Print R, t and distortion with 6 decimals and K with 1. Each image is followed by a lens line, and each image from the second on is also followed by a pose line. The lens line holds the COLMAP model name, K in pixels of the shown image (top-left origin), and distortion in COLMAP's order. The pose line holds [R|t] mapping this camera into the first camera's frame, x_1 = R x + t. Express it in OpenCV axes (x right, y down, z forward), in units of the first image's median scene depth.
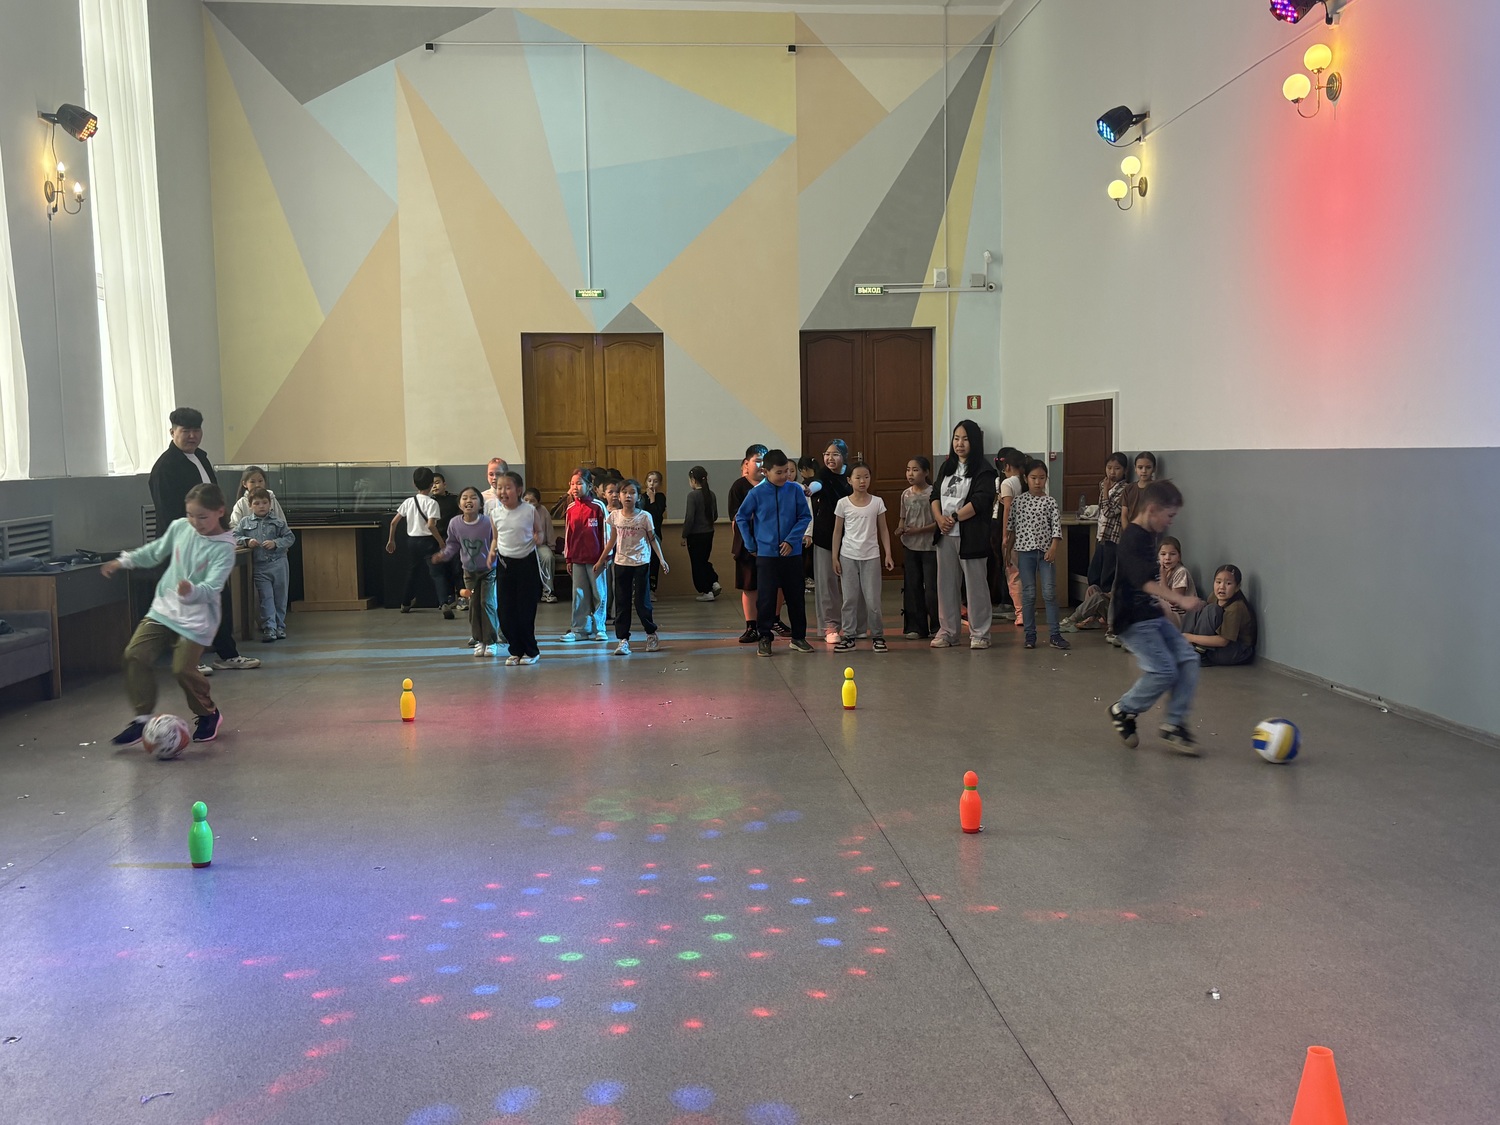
lens RADIAL K [[1472.7, 0, 761.5], [0, 1472.7, 590.4], [0, 0, 1]] dist [0.054828, 0.000000]
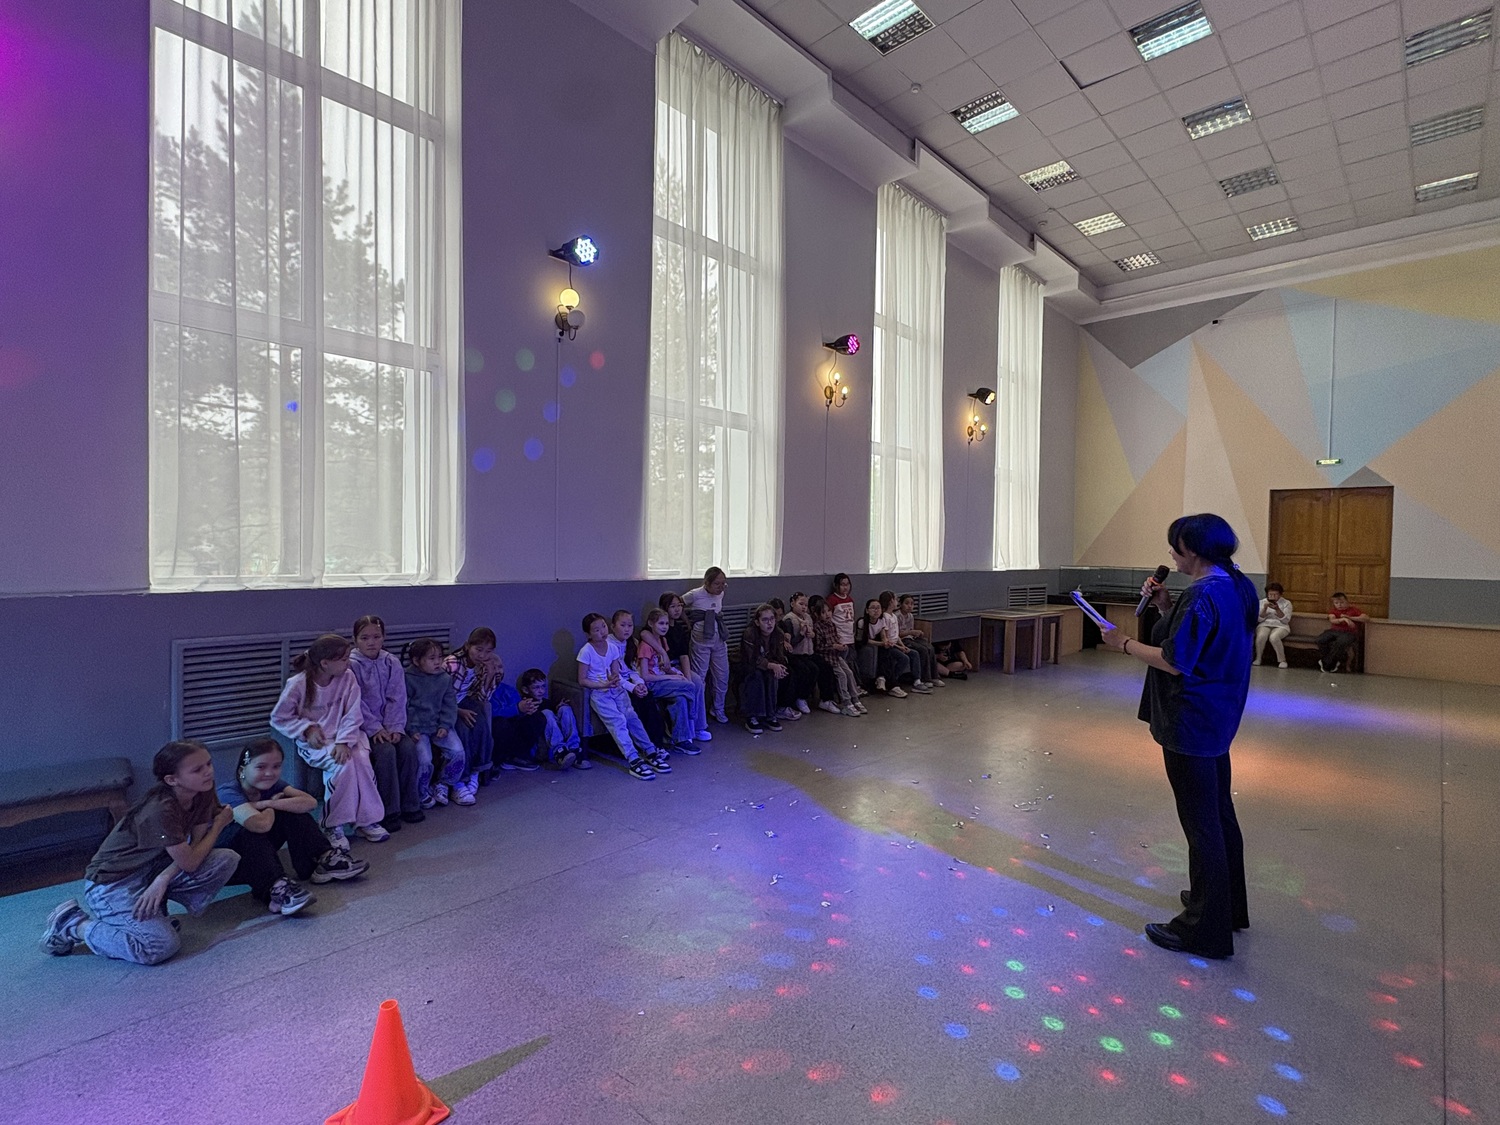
lens RADIAL K [[713.9, 0, 740.6], [0, 713.9, 558.0], [0, 0, 1]] dist [0.001536, -0.000131]
pose [[0.654645, 0.040539, -0.754849, 0.042109], [-0.102690, 0.994074, -0.035672, -0.019340], [0.748929, 0.100868, 0.654928, 0.101019]]
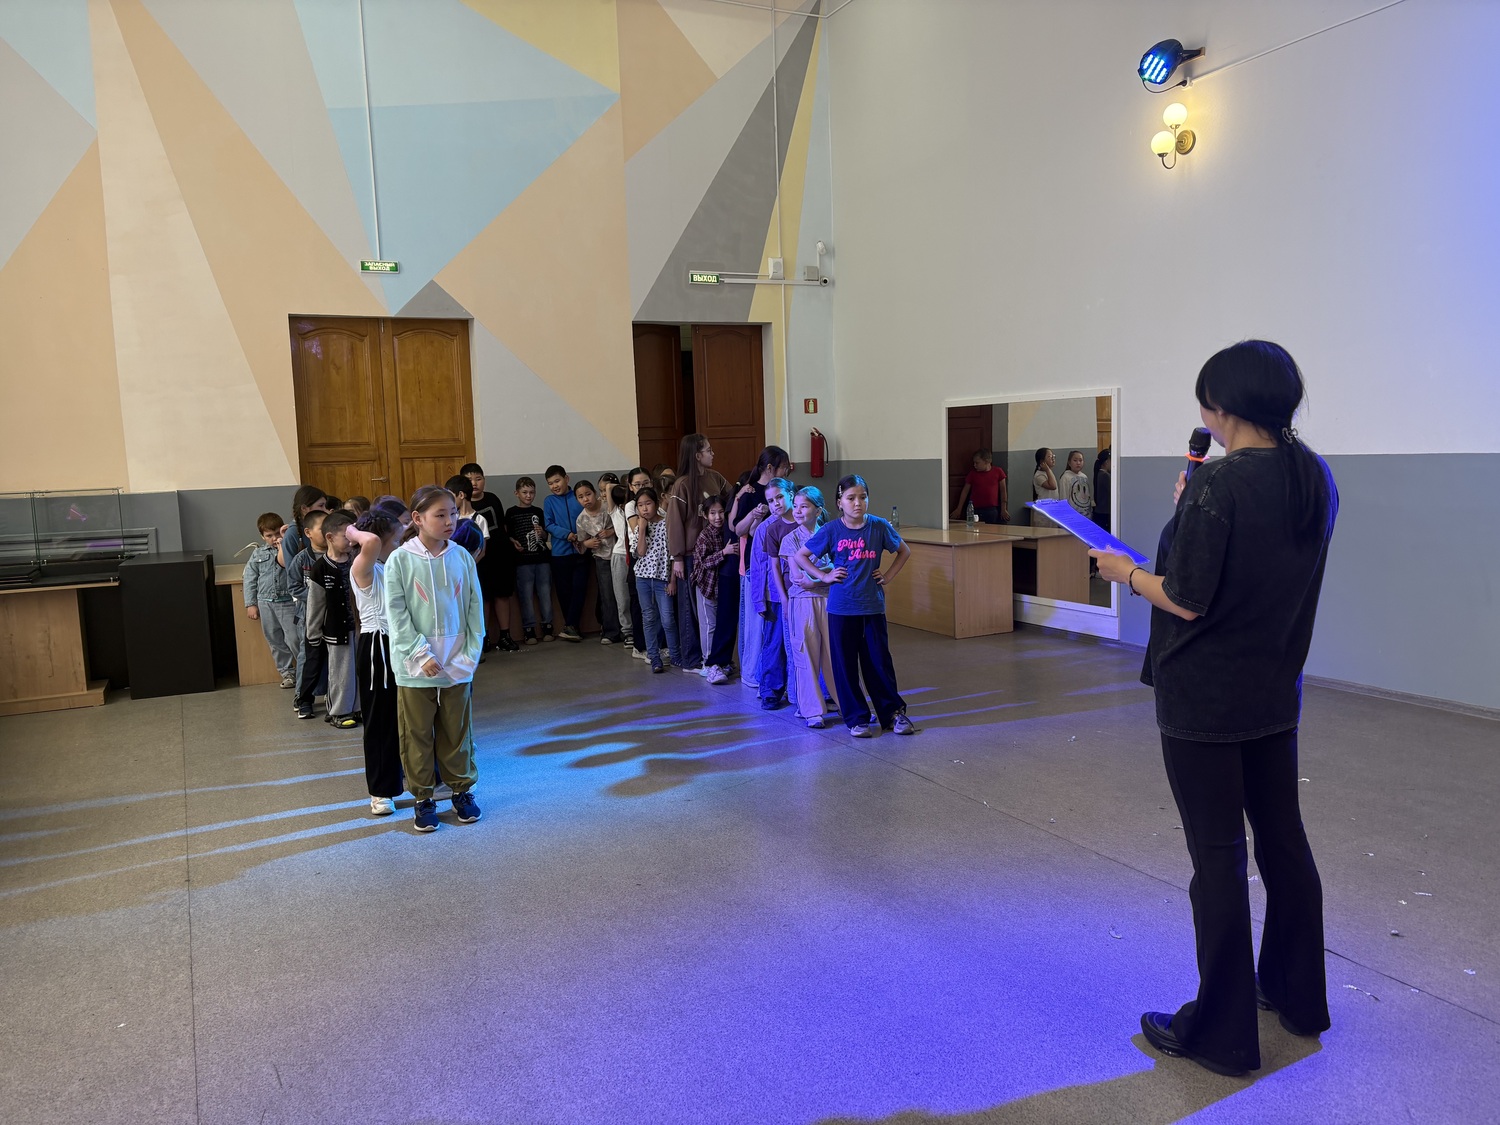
lens RADIAL K [[1125.9, 0, 745.7], [0, 1125.9, 573.9], [0, 0, 1]] dist [0.008413, -0.003279]
pose [[0.928630, -0.053663, 0.367105, -0.163320], [0.050268, 0.998559, 0.018809, -0.038518], [-0.367585, 0.000987, 0.929989, 0.368616]]
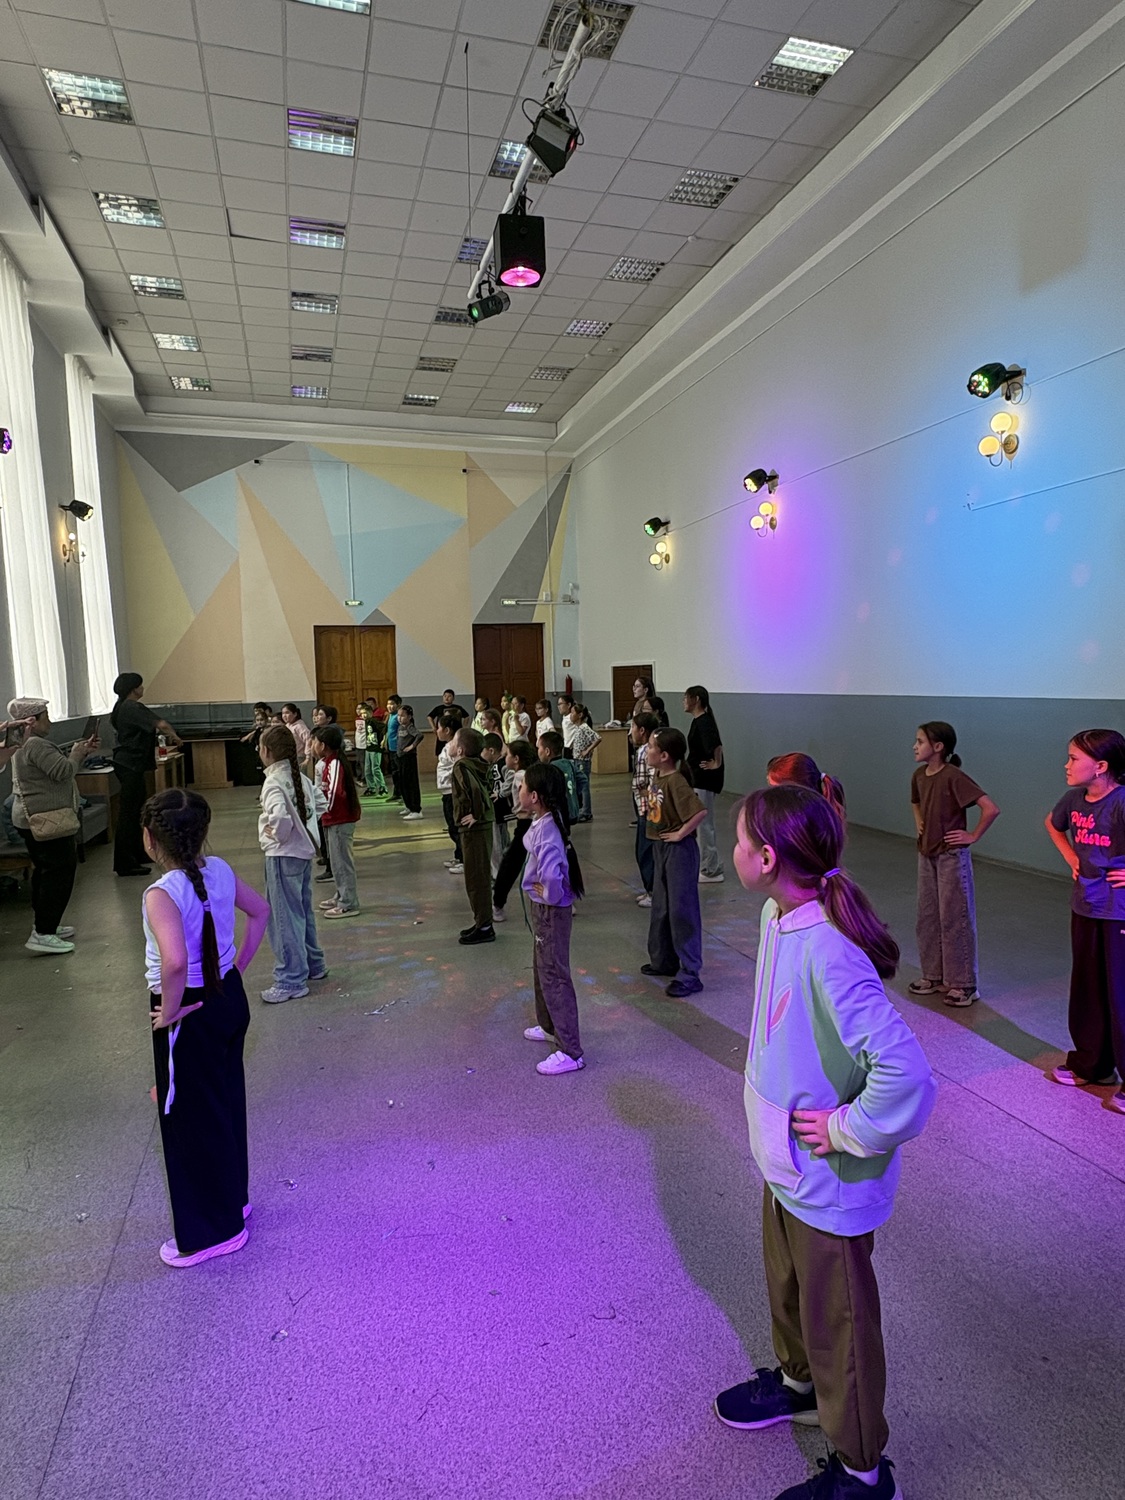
lens RADIAL K [[884.6, 0, 566.3], [0, 884.6, 746.2], [0, 0, 1]] dist [0.028400, 0.000653]
pose [[0.977673, -0.025099, 0.208630, -0.092312], [0.028884, 0.999468, -0.015114, -0.006971], [-0.208139, 0.020803, 0.977878, -0.084172]]
